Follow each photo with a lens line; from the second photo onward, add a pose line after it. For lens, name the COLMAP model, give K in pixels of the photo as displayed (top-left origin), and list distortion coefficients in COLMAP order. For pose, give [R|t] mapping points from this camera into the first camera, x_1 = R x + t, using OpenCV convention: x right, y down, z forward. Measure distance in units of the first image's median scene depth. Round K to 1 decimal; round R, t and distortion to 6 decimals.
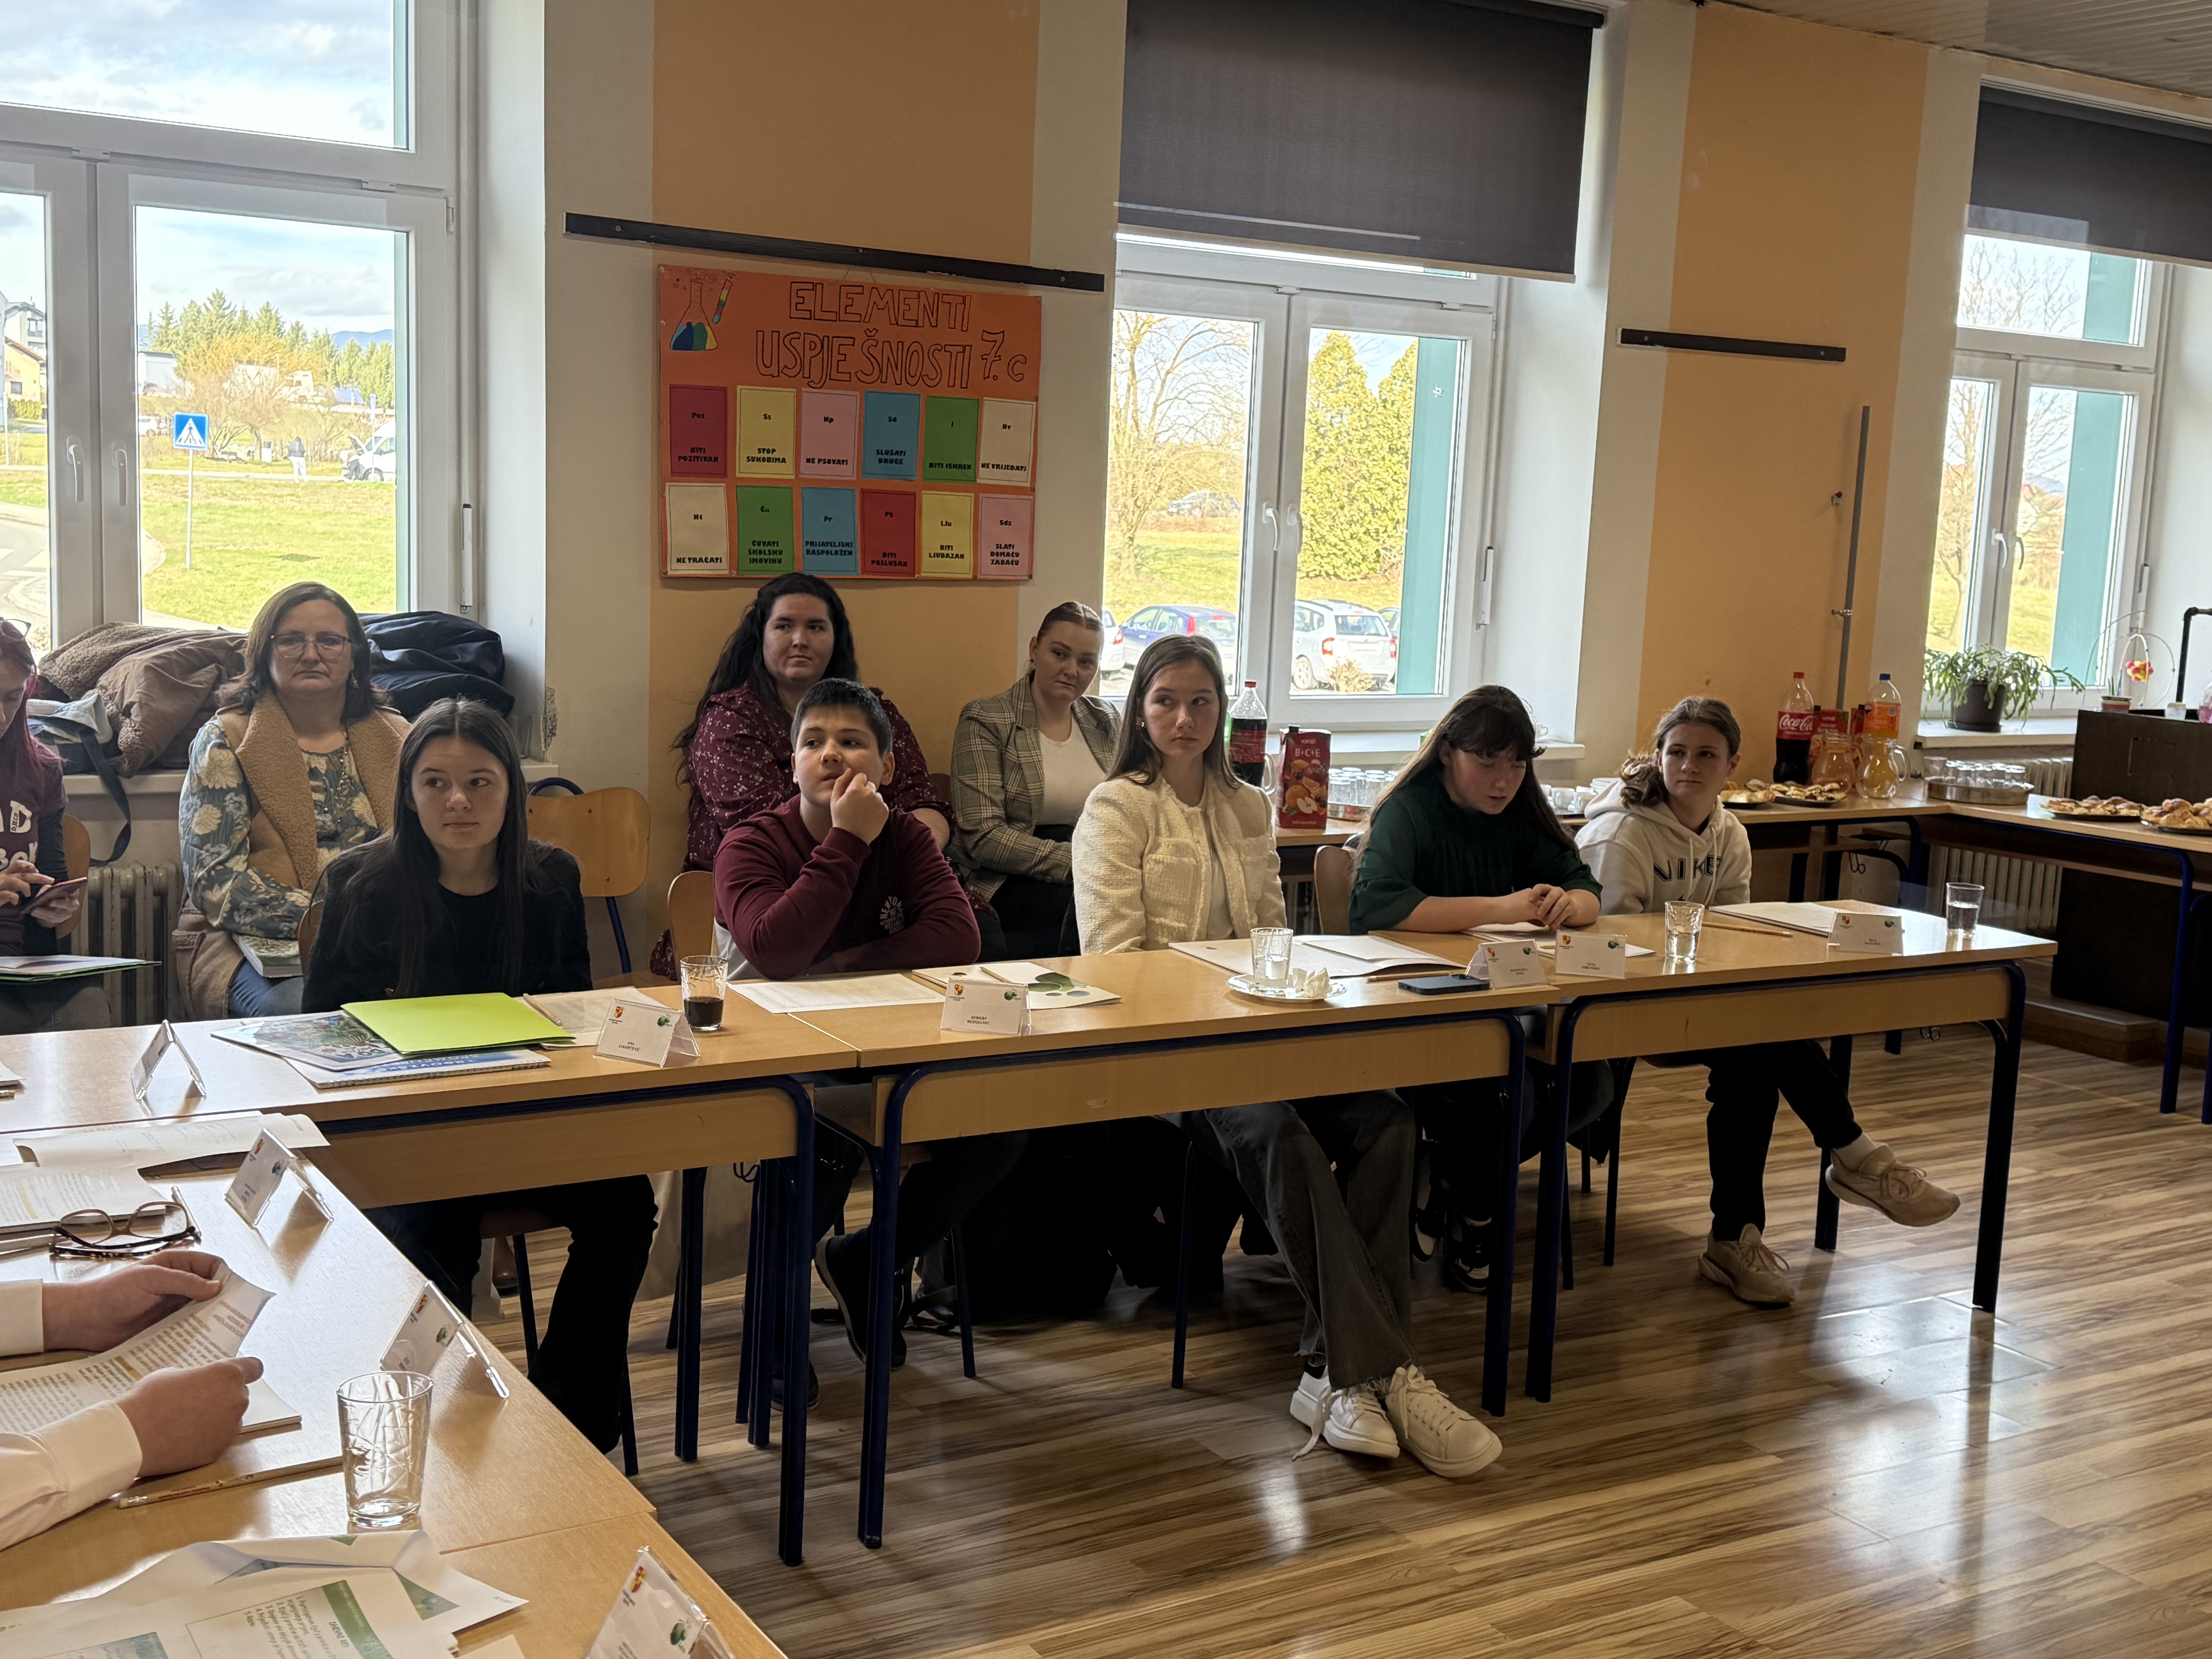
lens RADIAL K [[2254.5, 0, 1120.6], [0, 2254.5, 830.4], [0, 0, 1]] dist [0.052256, 0.000000]
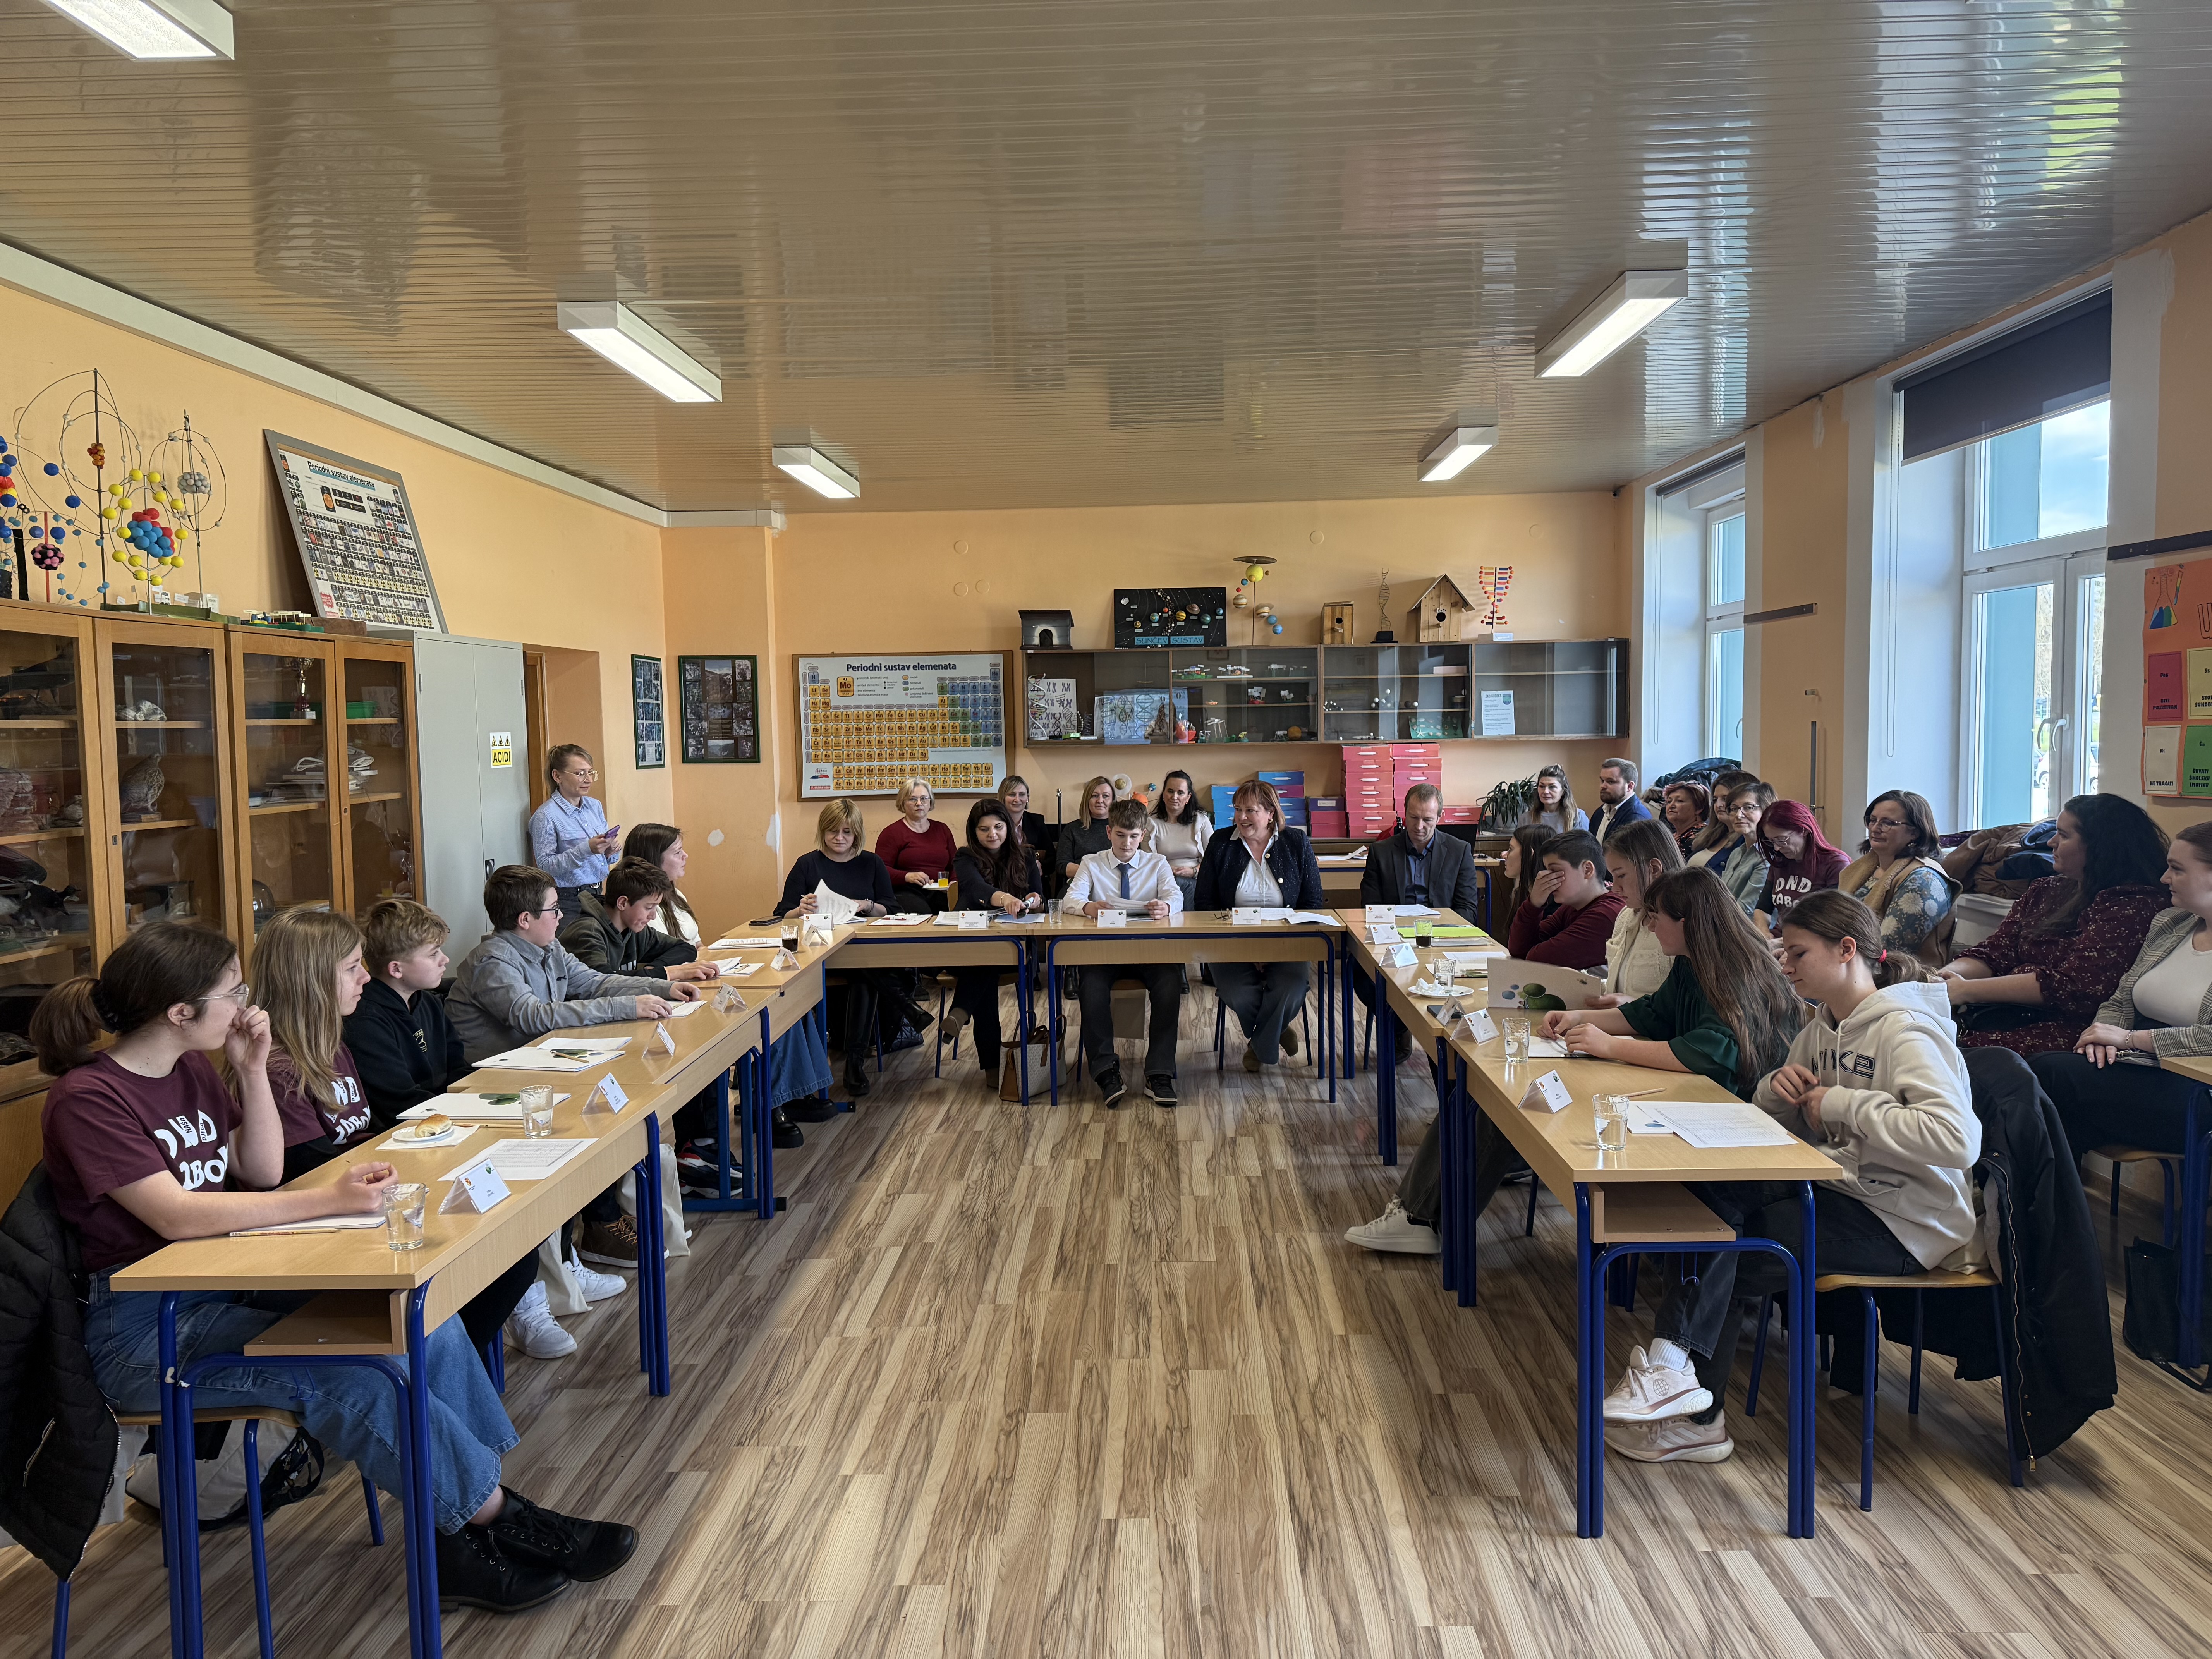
lens RADIAL K [[1496.6, 0, 1118.6], [0, 1496.6, 814.6], [0, 0, 1]] dist [0.063578, -0.049988]
pose [[-0.533927, 0.041893, -0.844492, 0.897946], [-0.086913, 0.990762, 0.104100, -0.141899], [0.841052, 0.128979, -0.525354, 0.963111]]
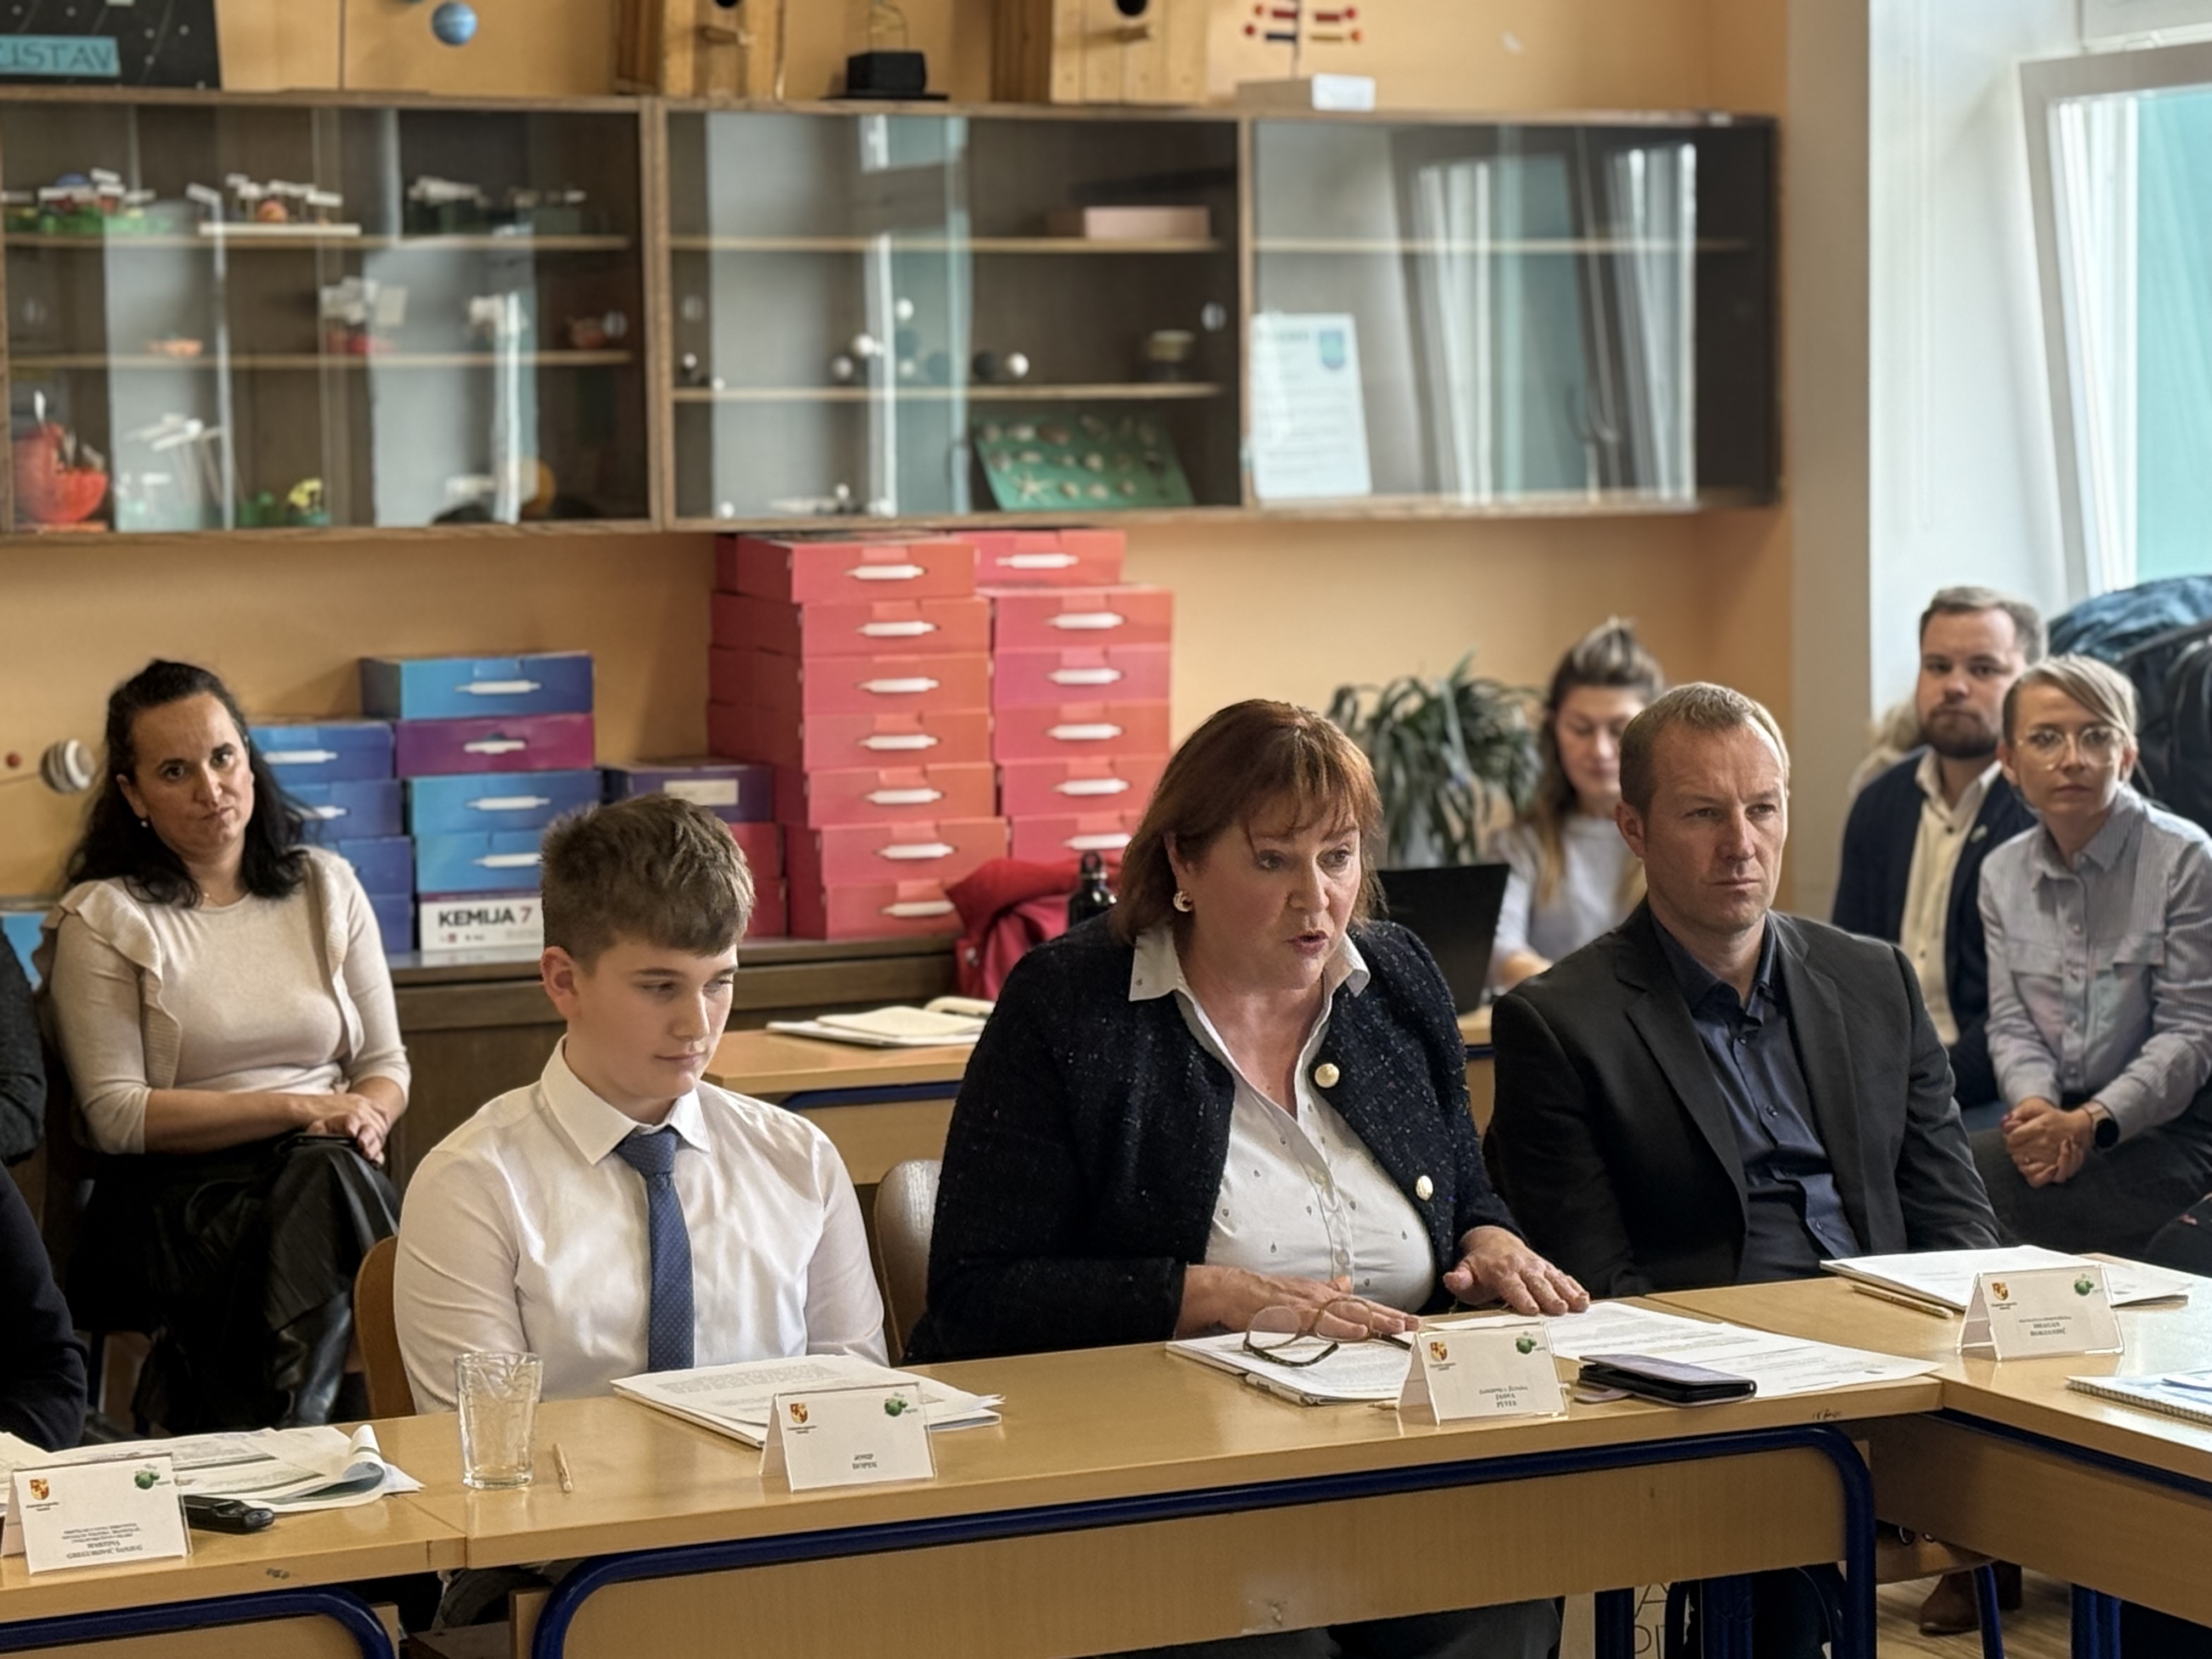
lens RADIAL K [[5275.8, 0, 1113.0], [0, 5275.8, 828.4], [0, 0, 1]] dist [0.056583, 0.000000]
pose [[-0.085786, 0.052694, -0.994919, 0.657906], [-0.096108, 0.993506, 0.060906, -0.073966], [0.991667, 0.100844, -0.080164, 0.413854]]
